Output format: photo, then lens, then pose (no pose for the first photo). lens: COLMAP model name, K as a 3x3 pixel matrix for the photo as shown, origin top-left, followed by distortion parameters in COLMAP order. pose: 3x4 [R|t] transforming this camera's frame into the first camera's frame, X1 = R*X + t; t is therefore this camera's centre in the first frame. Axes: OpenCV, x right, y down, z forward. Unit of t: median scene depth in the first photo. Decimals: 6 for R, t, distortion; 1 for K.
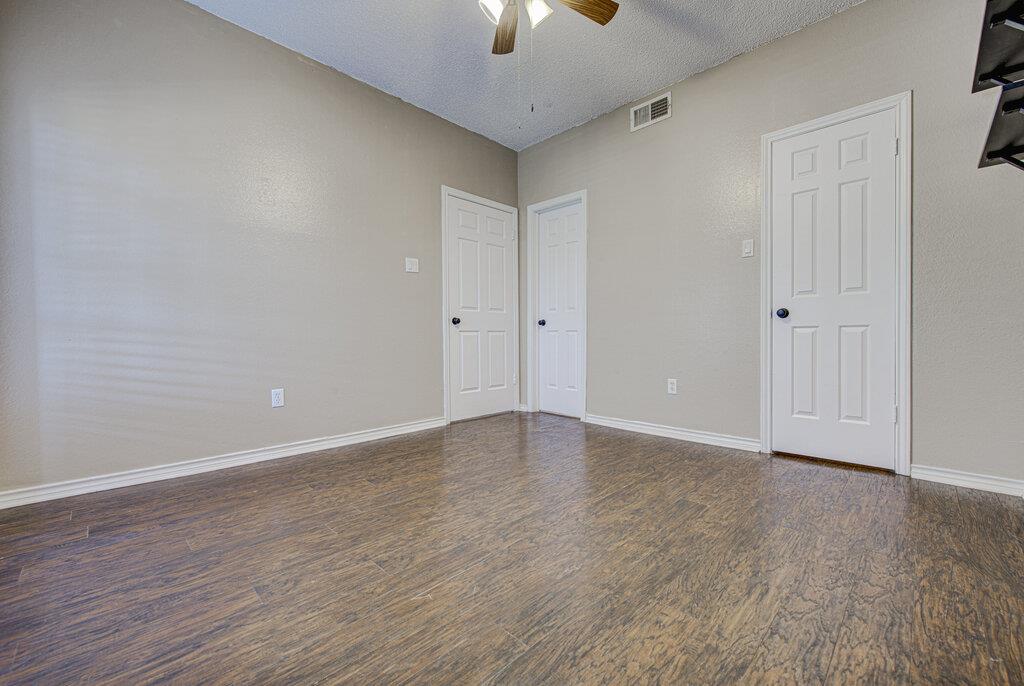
lens RADIAL K [[419.2, 0, 512.0], [0, 419.2, 343.0], [0, 0, 1]] dist [0.001044, 0.000185]
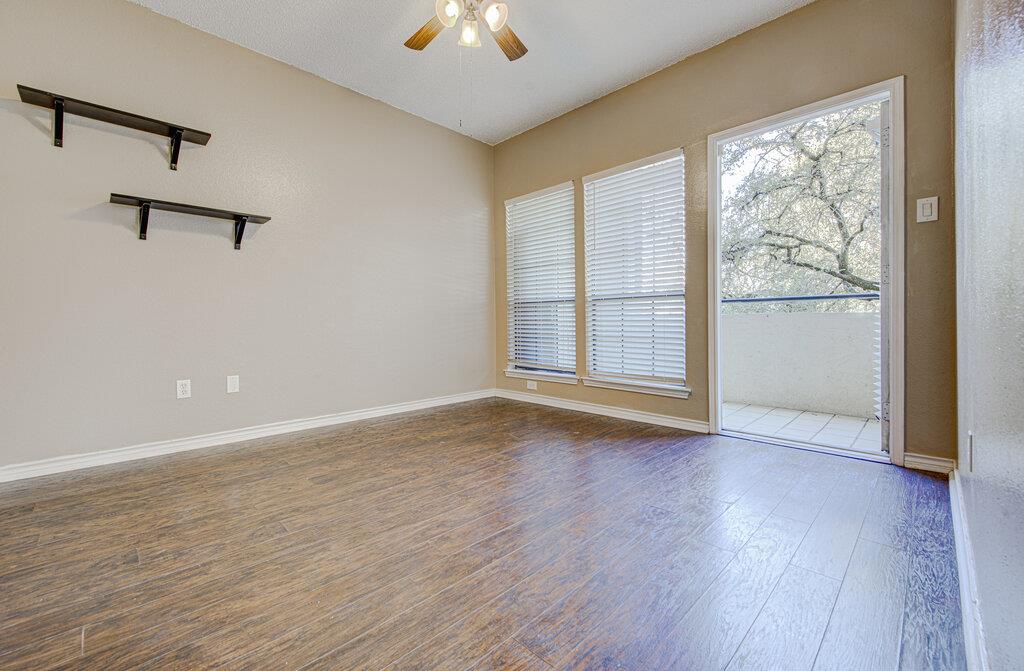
lens RADIAL K [[412.9, 0, 512.0], [0, 412.9, 335.5], [0, 0, 1]] dist [-0.003756, -0.000285]
pose [[-0.999890, 0.010931, -0.009984, -0.077088], [0.010449, 0.998833, 0.047156, -0.042617], [0.010488, 0.047046, -0.998838, 2.301425]]
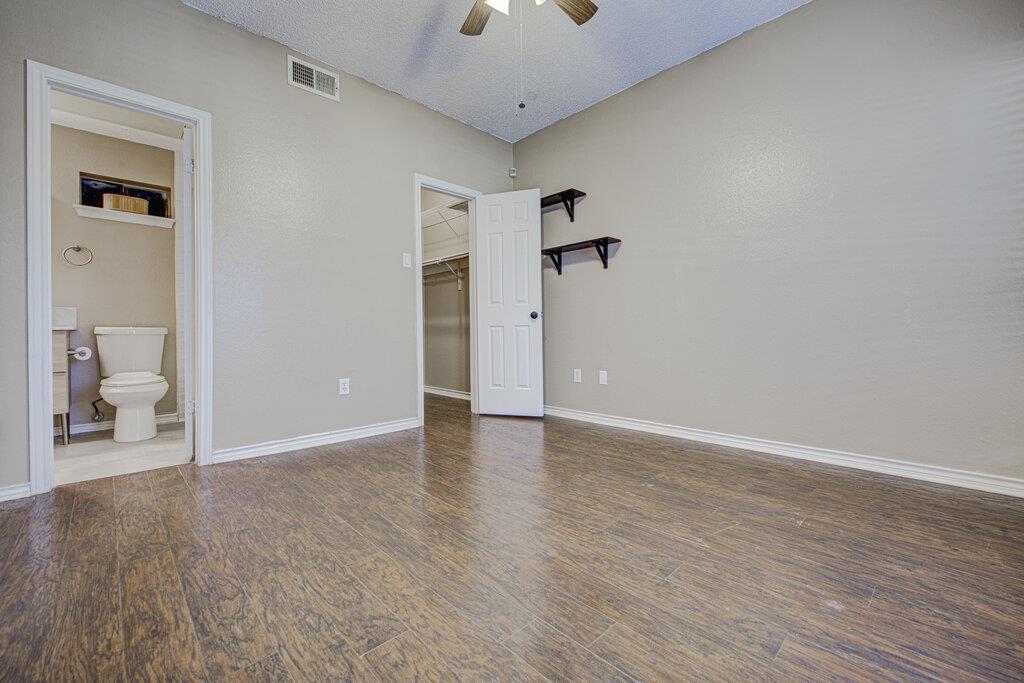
lens RADIAL K [[429.4, 0, 516.5], [0, 429.4, 330.0], [0, 0, 1]] dist [0.001677, -0.000243]
pose [[0.007702, 0.010814, 0.999912, -1.070327], [0.023560, 0.999662, -0.010993, -0.006397], [-0.999693, 0.023642, 0.007445, 1.104116]]
